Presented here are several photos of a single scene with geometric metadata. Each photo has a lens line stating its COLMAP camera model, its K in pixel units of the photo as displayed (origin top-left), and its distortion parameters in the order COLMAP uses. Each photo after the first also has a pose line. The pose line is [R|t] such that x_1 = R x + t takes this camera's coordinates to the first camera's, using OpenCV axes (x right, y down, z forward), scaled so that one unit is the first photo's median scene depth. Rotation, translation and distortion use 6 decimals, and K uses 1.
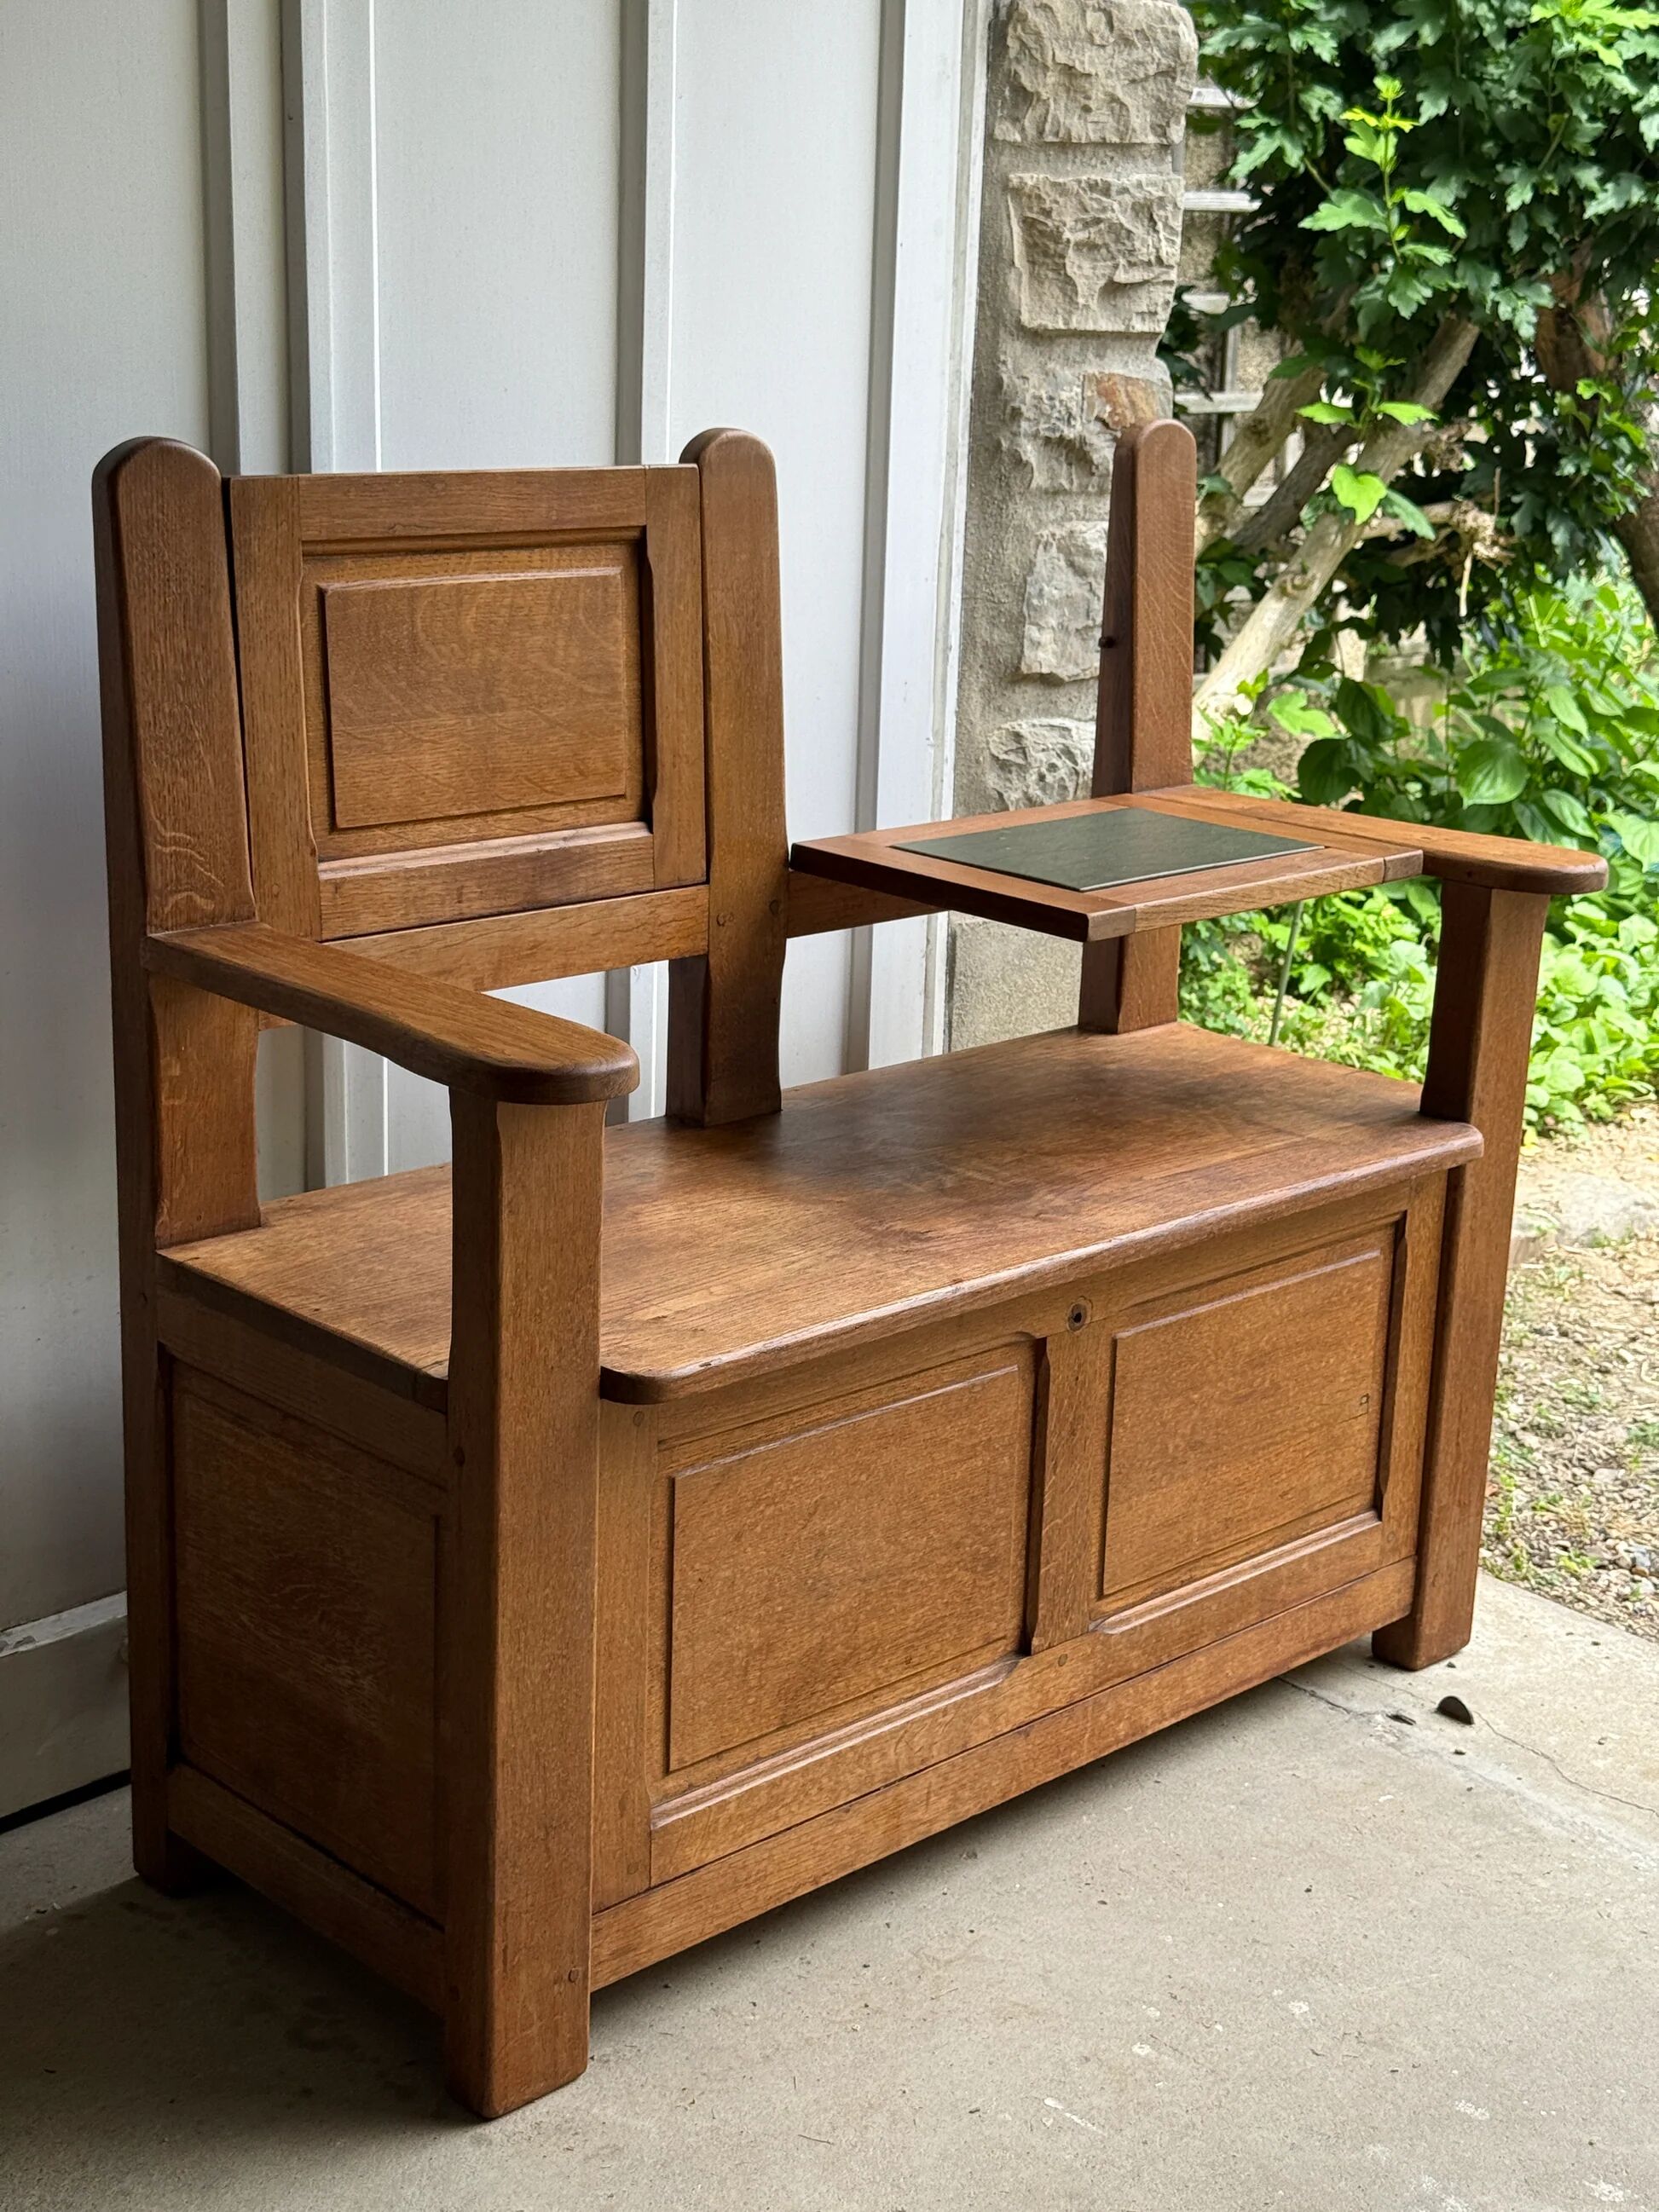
lens RADIAL K [[3194.1, 0, 822.2], [0, 3194.1, 1115.6], [0, 0, 1]] dist [0.208512, -0.398420]
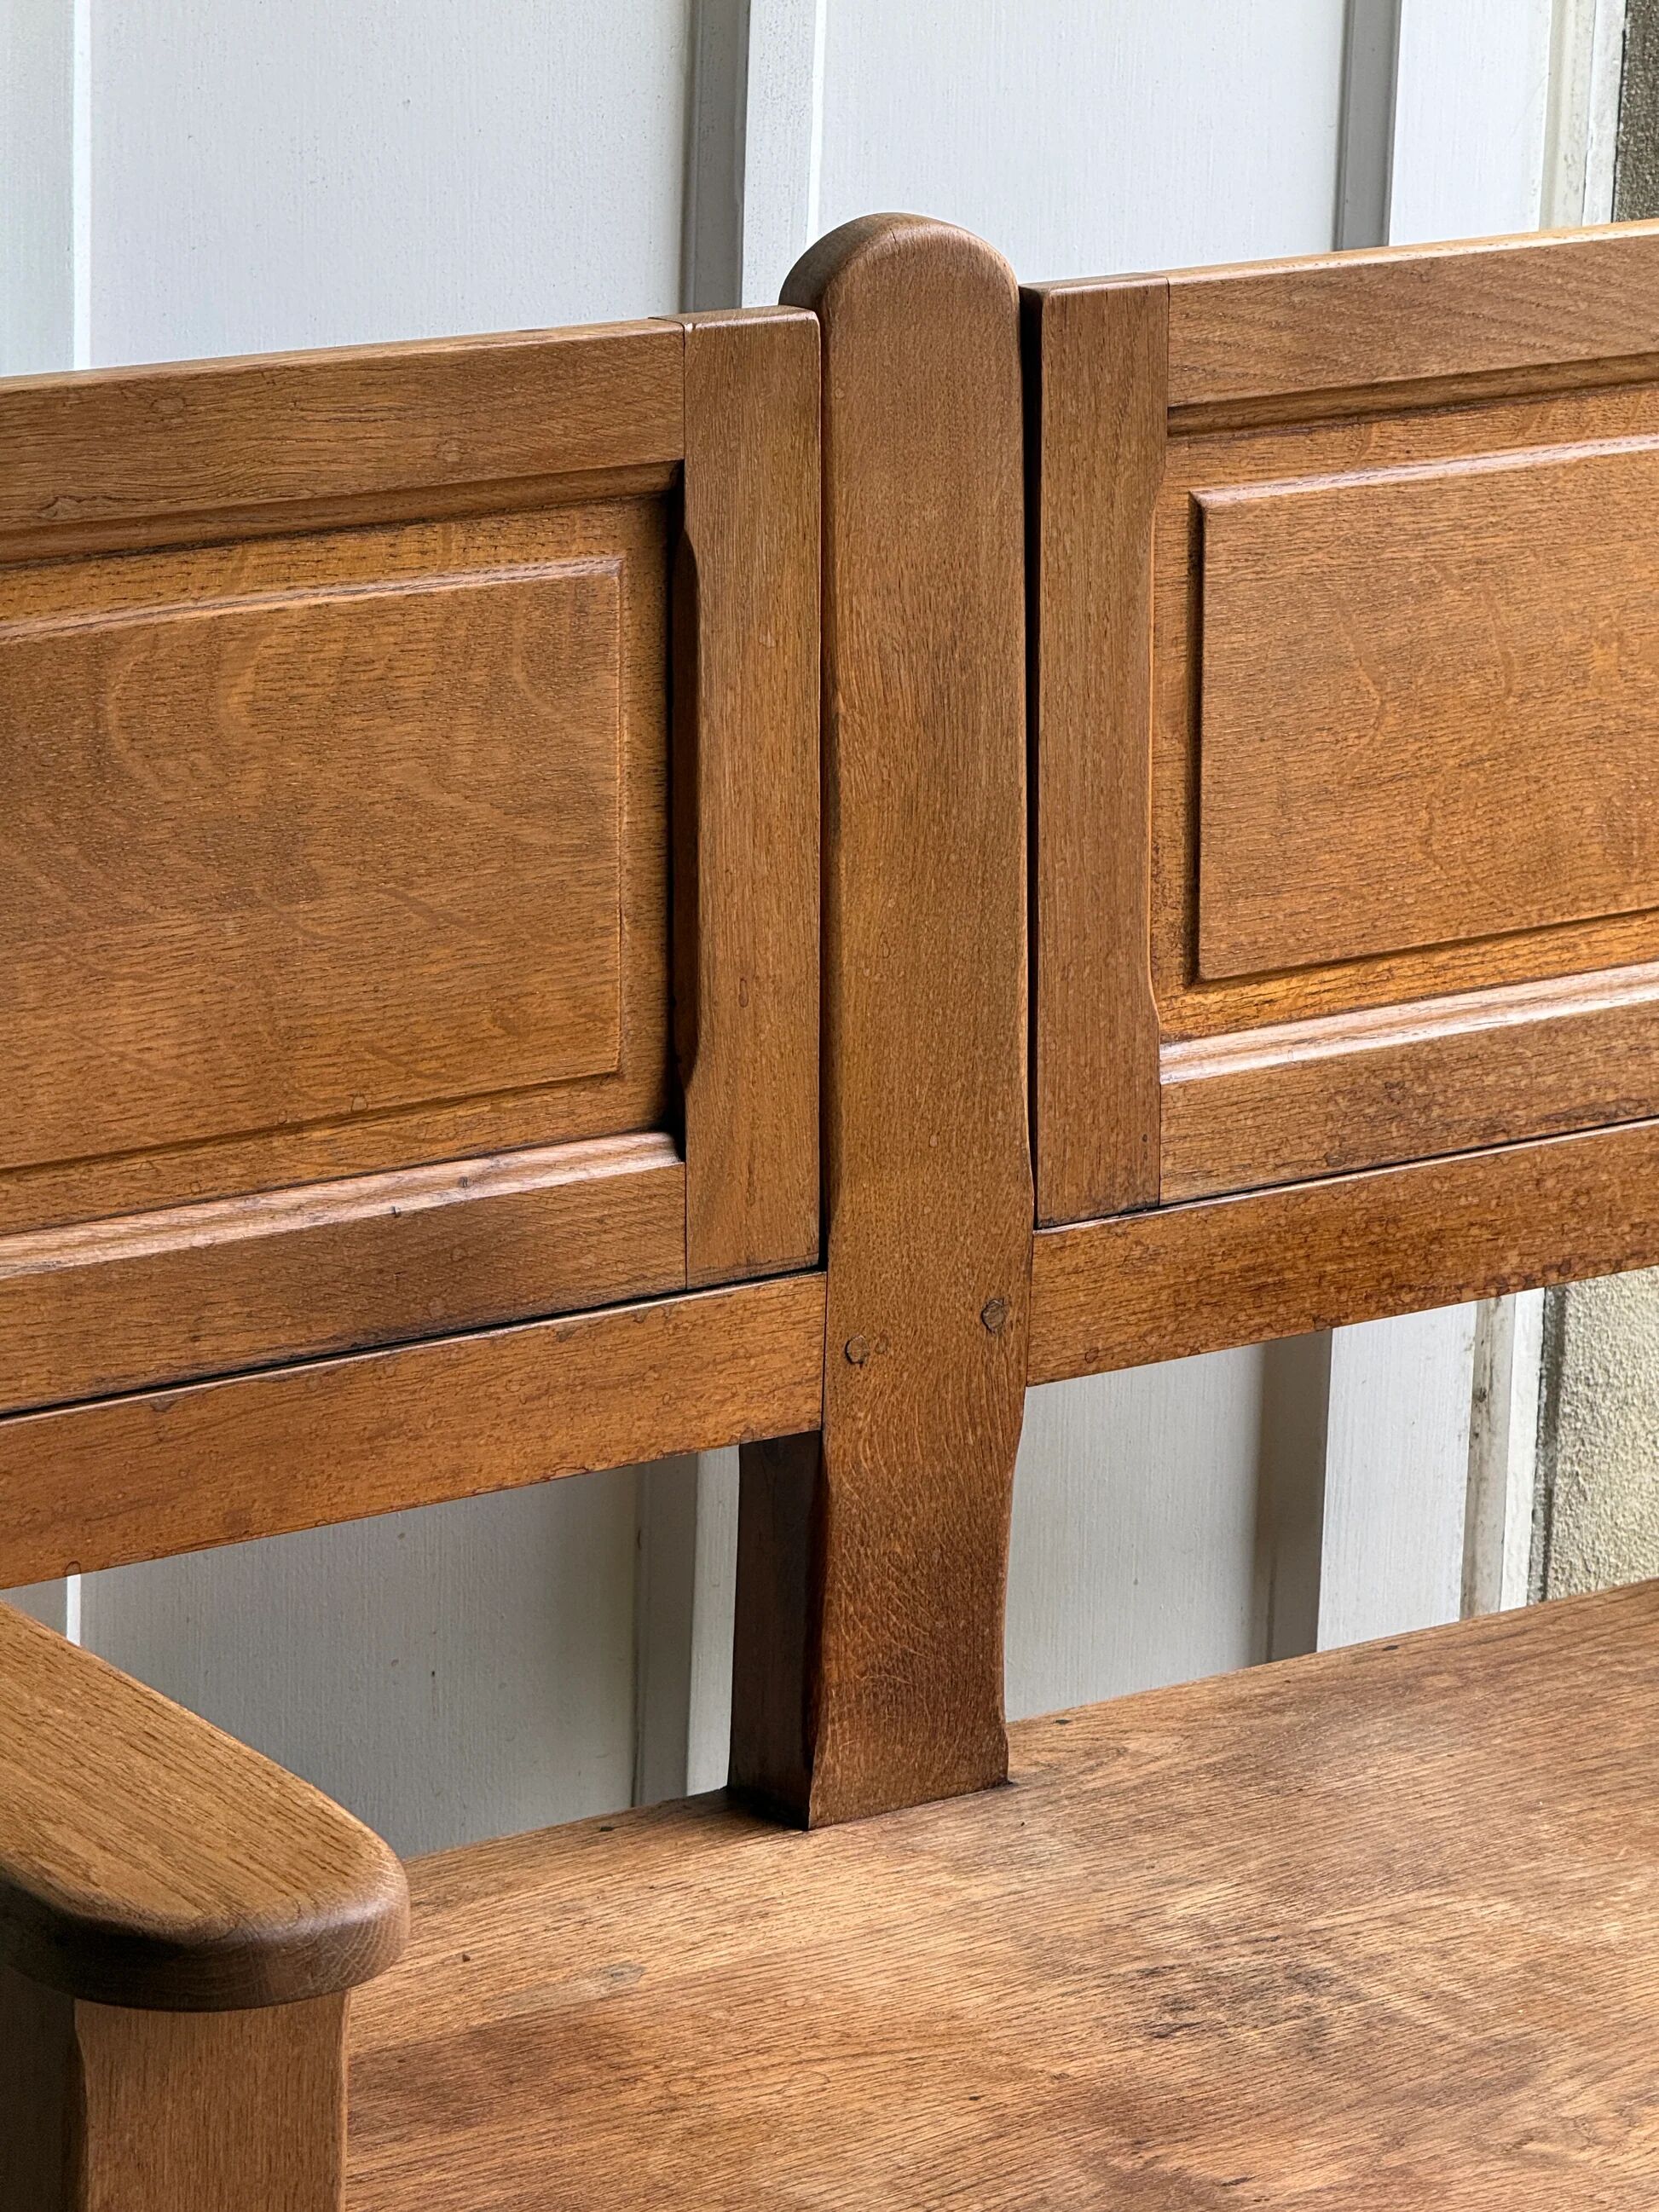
lens RADIAL K [[8086.4, 0, 892.3], [0, 8086.4, 1047.8], [0, 0, 1]] dist [0.161435, 4.805492]
pose [[0.990400, 0.041007, -0.132010, 0.112929], [-0.040987, 0.999156, 0.002875, -0.104723], [0.132017, 0.002563, 0.991244, -0.060759]]
